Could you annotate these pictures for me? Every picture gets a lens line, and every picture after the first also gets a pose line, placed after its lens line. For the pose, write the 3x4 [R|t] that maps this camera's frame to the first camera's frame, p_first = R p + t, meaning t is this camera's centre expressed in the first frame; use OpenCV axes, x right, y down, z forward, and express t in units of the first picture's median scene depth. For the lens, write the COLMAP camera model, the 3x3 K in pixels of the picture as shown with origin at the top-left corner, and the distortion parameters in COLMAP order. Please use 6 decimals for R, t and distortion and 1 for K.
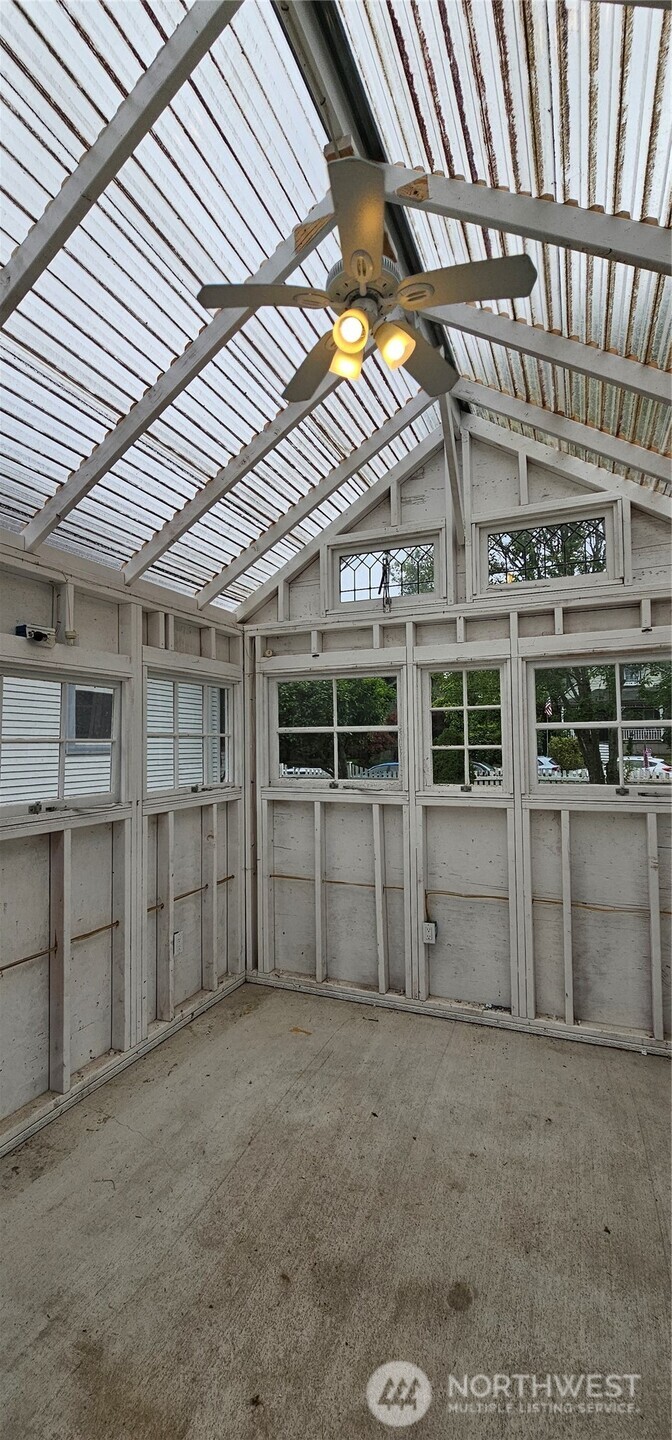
lens RADIAL K [[587.1, 0, 328.5], [0, 587.1, 723.4], [0, 0, 1]] dist [0.000661, 0.000241]
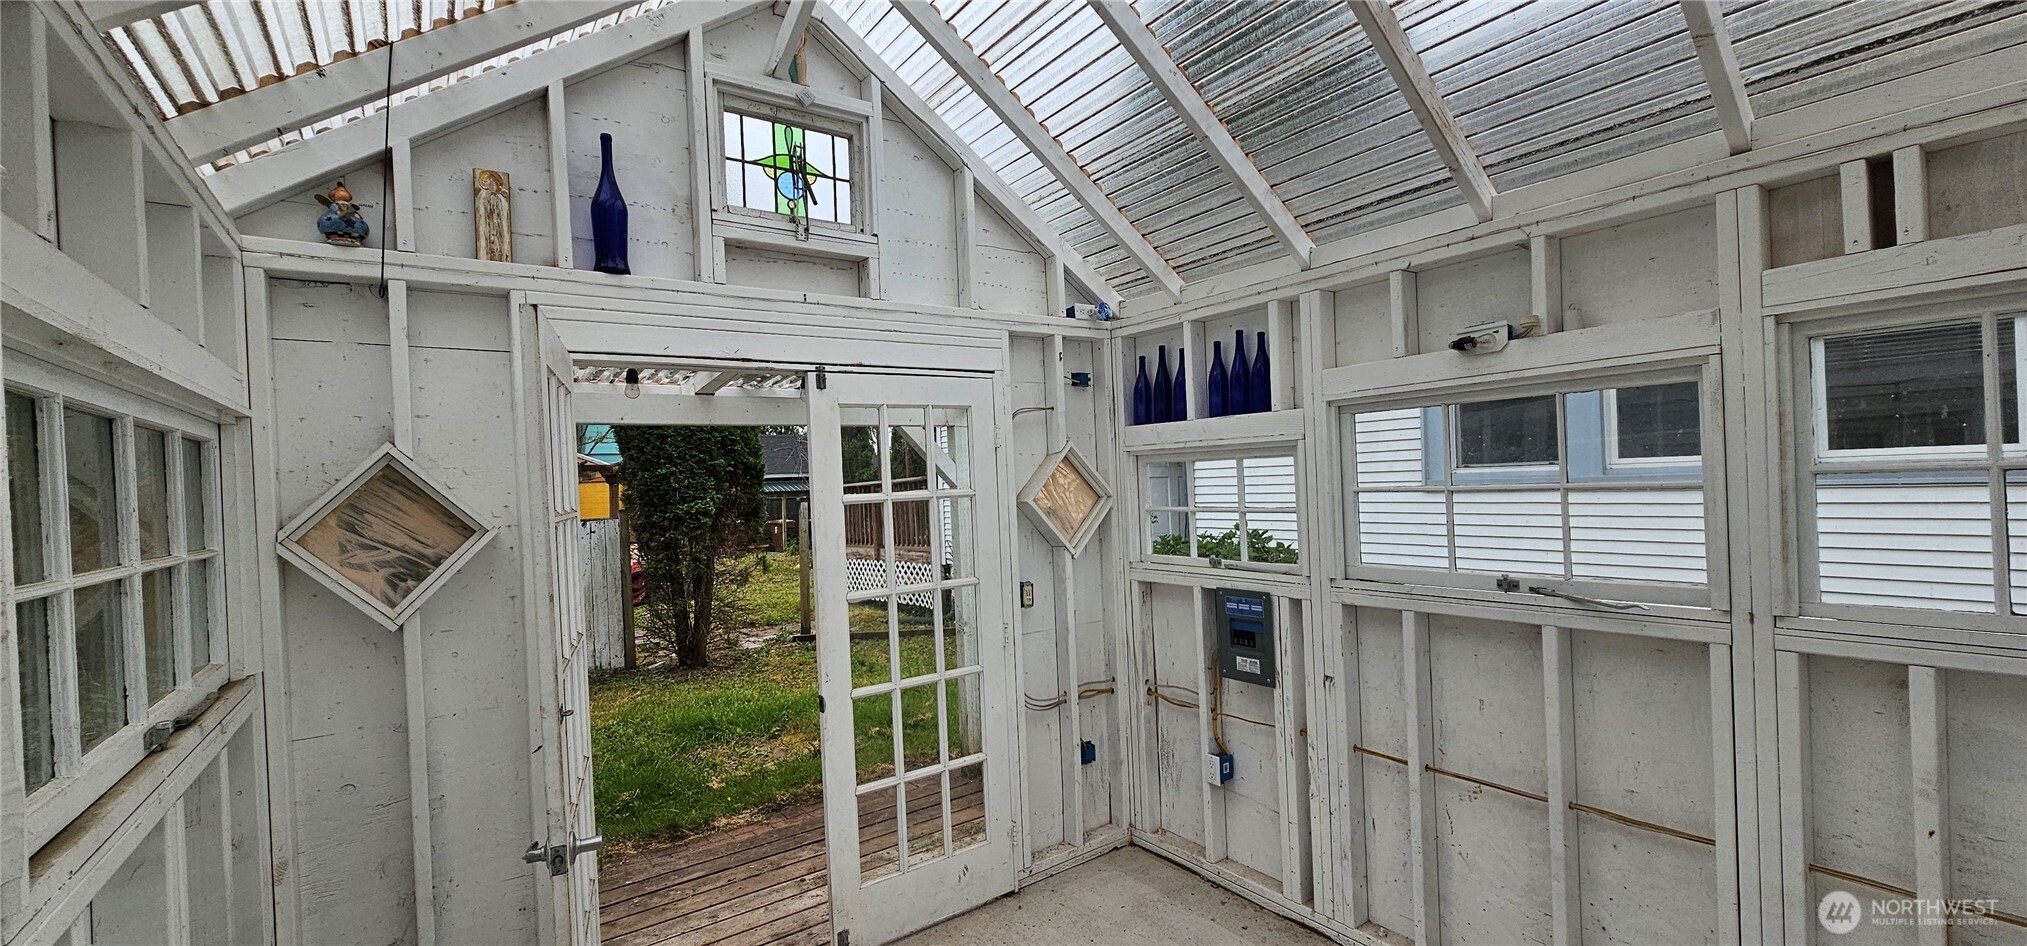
lens RADIAL K [[826.4, 0, 1013.5], [0, 826.4, 482.2], [0, 0, 1]] dist [0.000661, 0.000241]
pose [[-0.520604, 0.037355, -0.852981, 0.914223], [0.080516, 0.996738, -0.005491, -0.026338], [0.849993, -0.071537, -0.521913, 1.448518]]
